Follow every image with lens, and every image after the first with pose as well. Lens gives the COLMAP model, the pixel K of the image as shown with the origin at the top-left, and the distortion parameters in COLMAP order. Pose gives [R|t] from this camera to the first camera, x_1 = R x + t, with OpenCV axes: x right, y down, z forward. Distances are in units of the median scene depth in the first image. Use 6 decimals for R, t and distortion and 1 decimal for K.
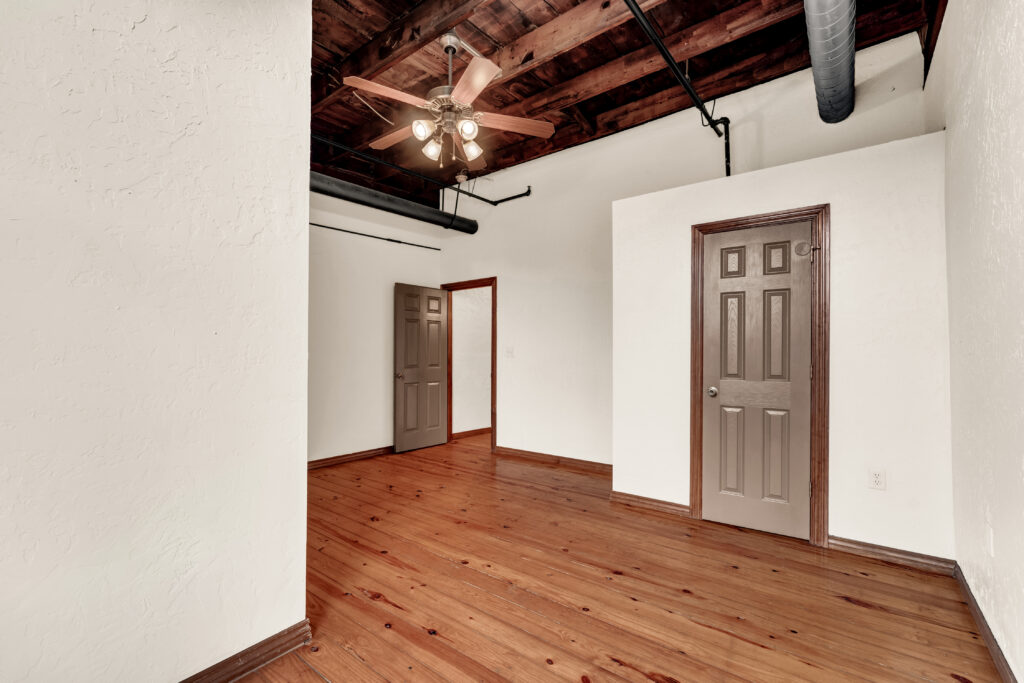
lens RADIAL K [[429.7, 0, 509.5], [0, 429.7, 344.6], [0, 0, 1]] dist [-0.001320, -0.000287]
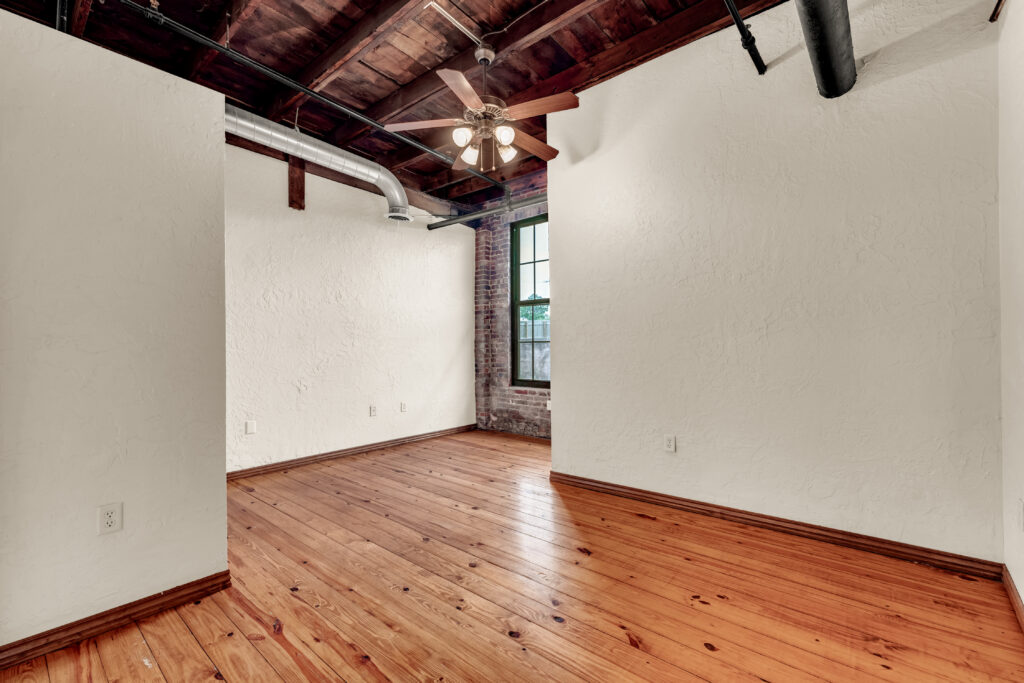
lens RADIAL K [[429.7, 0, 509.5], [0, 429.7, 344.6], [0, 0, 1]] dist [-0.001320, -0.000287]
pose [[-0.999002, -0.001018, 0.044645, -0.197350], [-0.002436, 0.999494, -0.031710, 0.045503], [-0.044590, -0.031787, -0.998500, 1.713009]]
